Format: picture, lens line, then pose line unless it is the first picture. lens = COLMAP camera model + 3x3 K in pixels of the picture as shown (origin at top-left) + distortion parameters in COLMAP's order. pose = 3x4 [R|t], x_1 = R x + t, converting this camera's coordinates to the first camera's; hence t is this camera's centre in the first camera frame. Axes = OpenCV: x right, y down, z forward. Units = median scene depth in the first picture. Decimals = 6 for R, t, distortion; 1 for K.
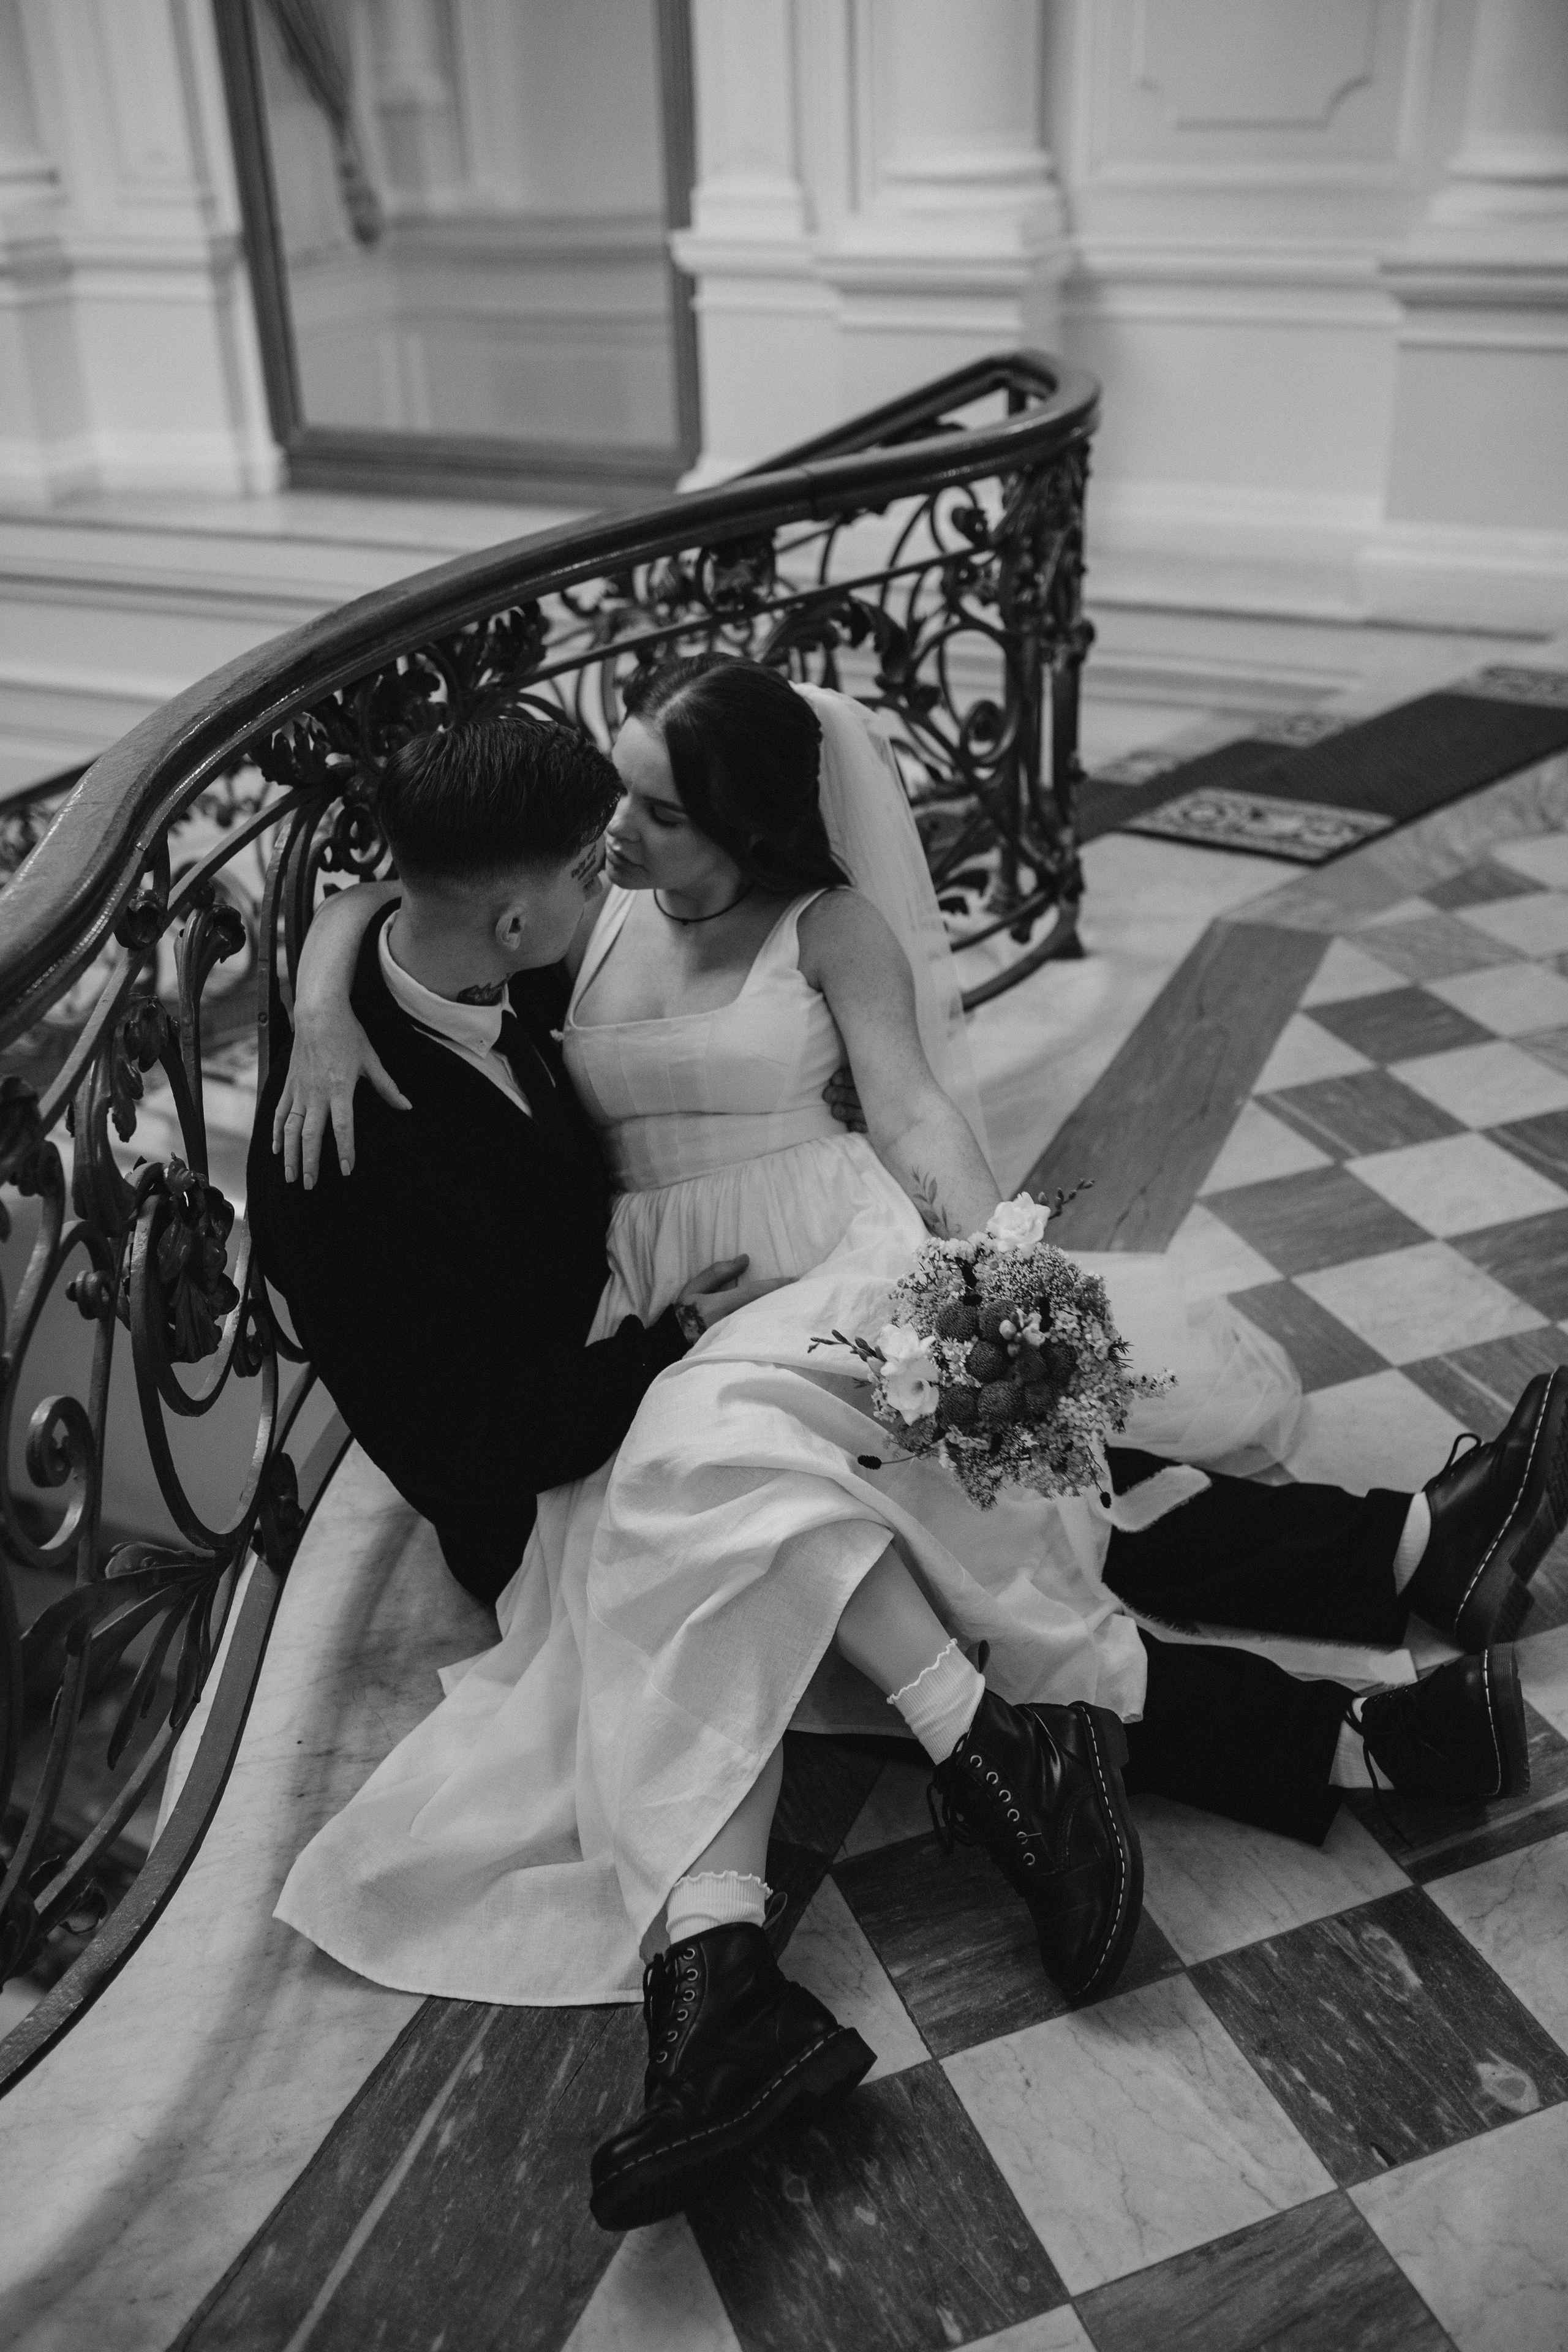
lens RADIAL K [[2263.0, 0, 781.4], [0, 2263.0, 1186.3], [0, 0, 1]] dist [-0.033422, 0.000000]
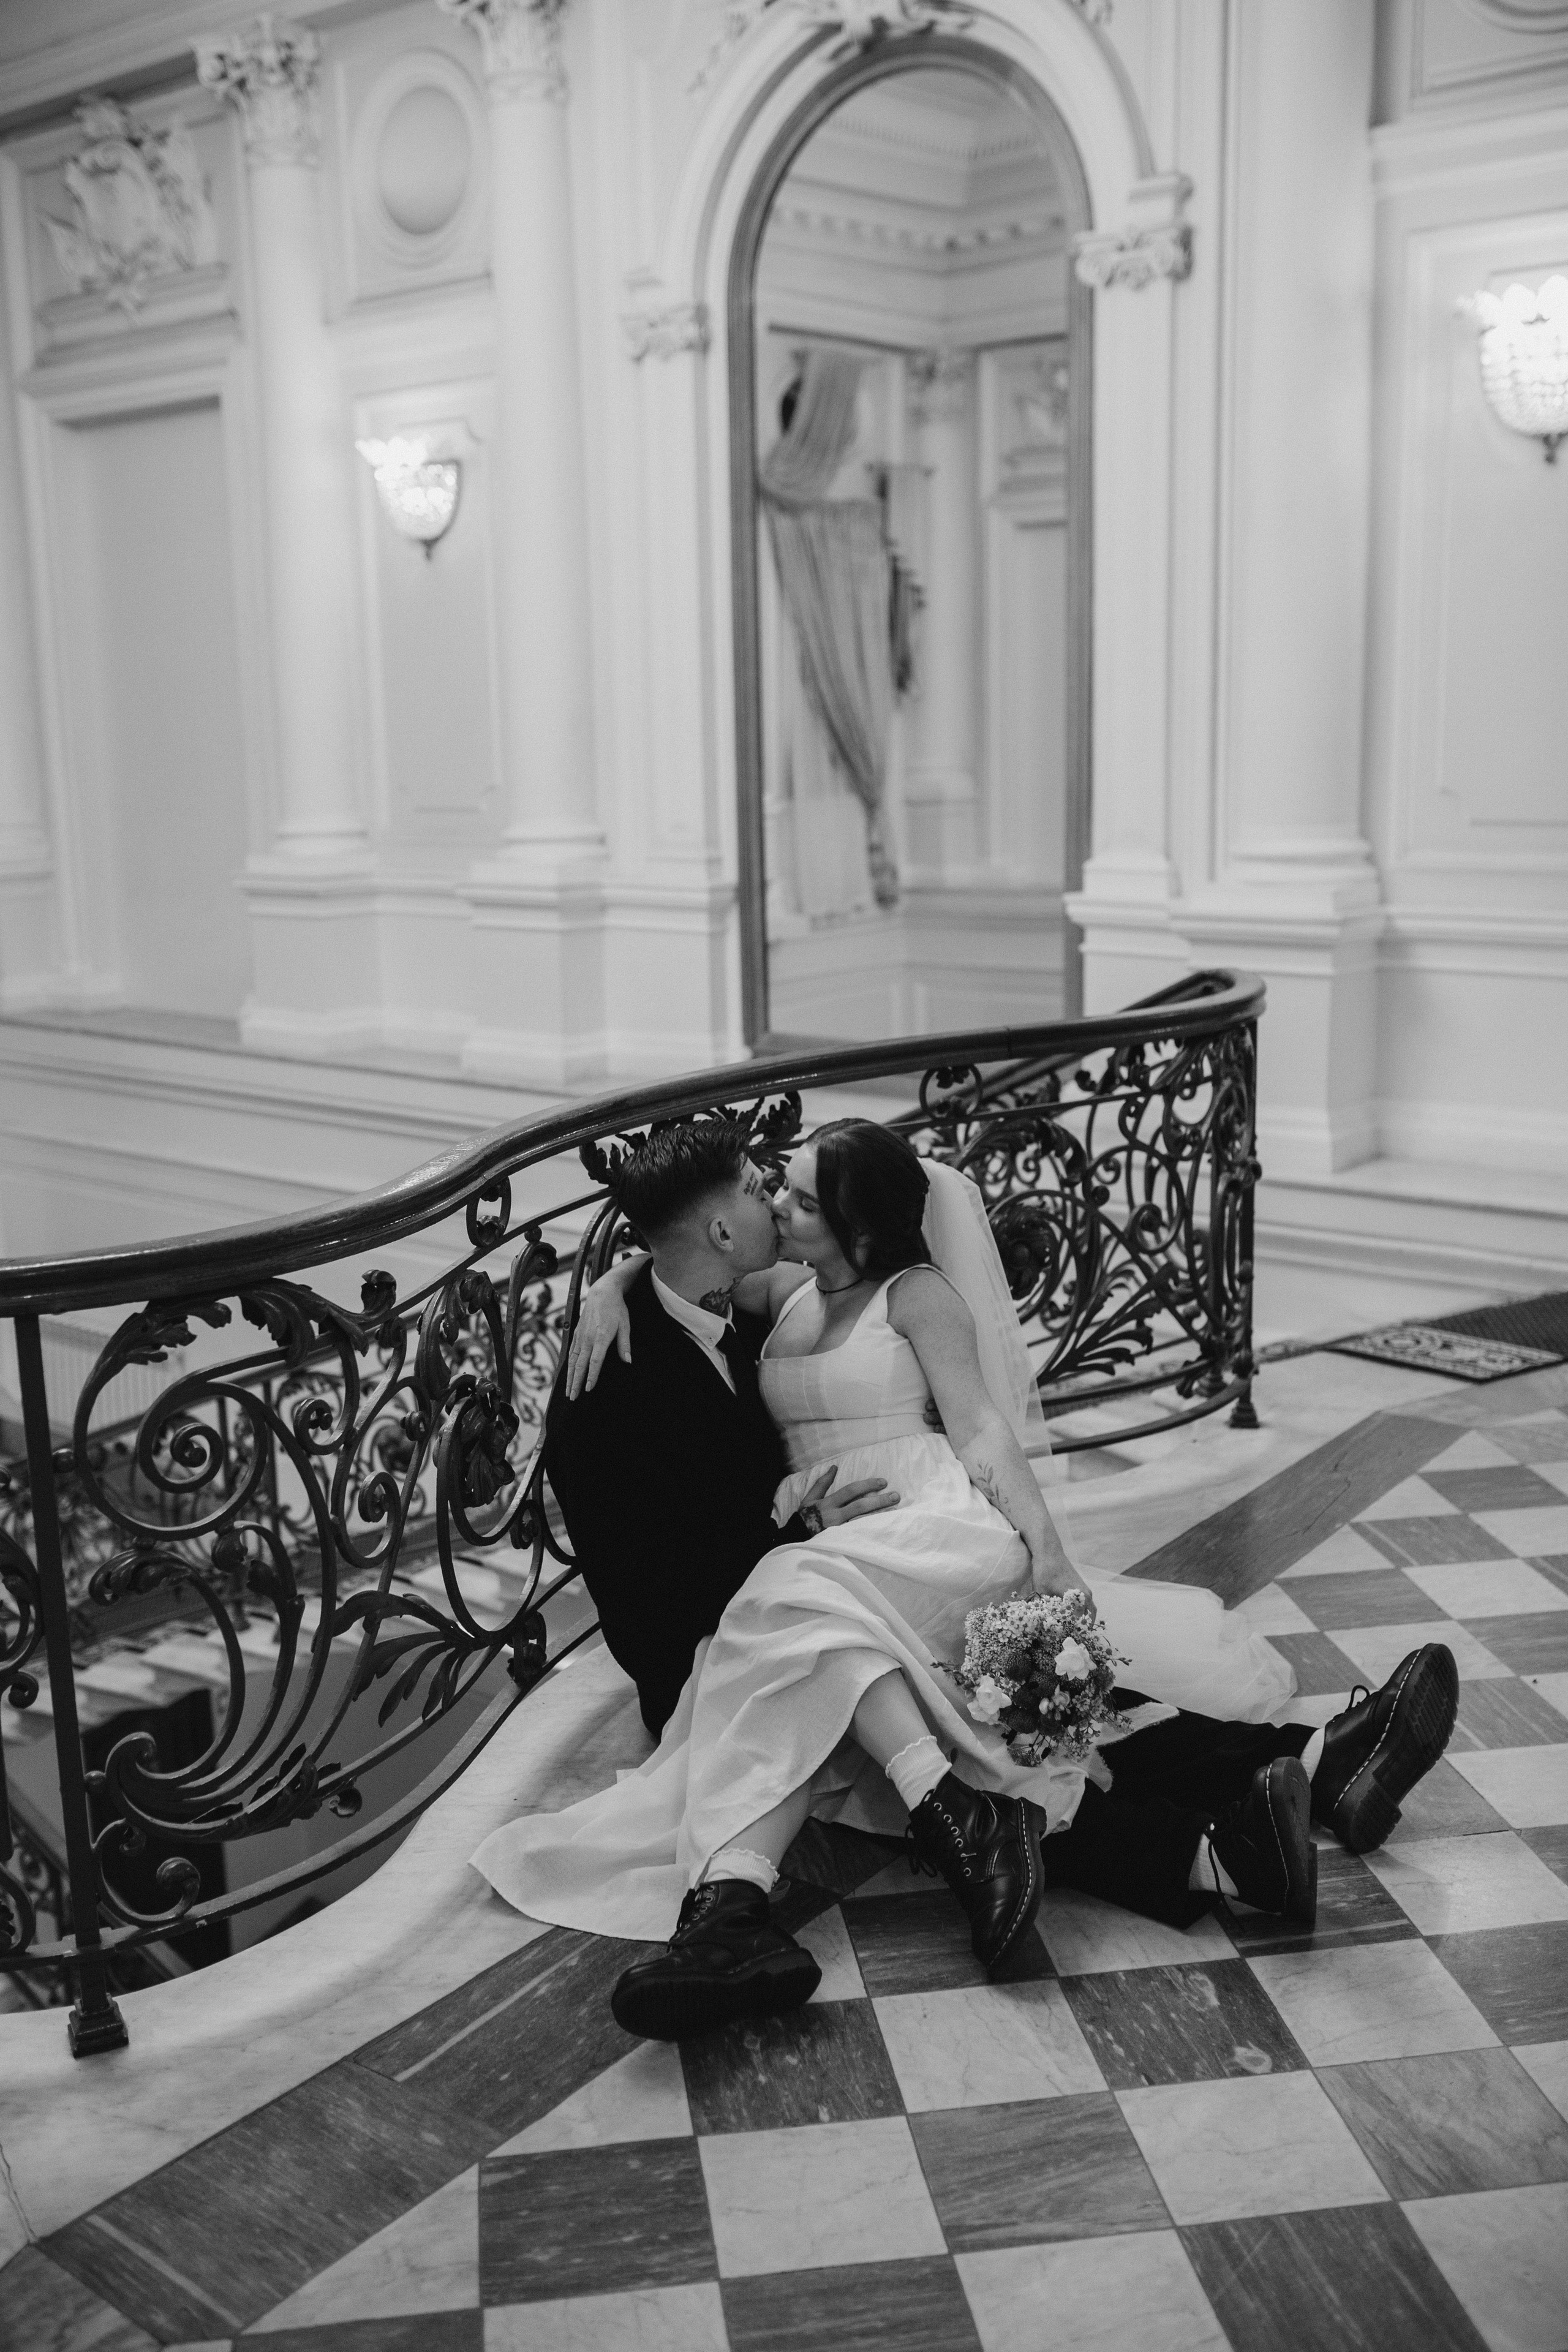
lens RADIAL K [[2263.0, 0, 785.8], [0, 2263.0, 1173.4], [0, 0, 1]] dist [-0.033422, 0.000000]
pose [[0.972854, 0.057631, -0.224131, 0.254290], [-0.118578, 0.955836, -0.268918, 0.221468], [0.198734, 0.288194, 0.936722, -0.445729]]
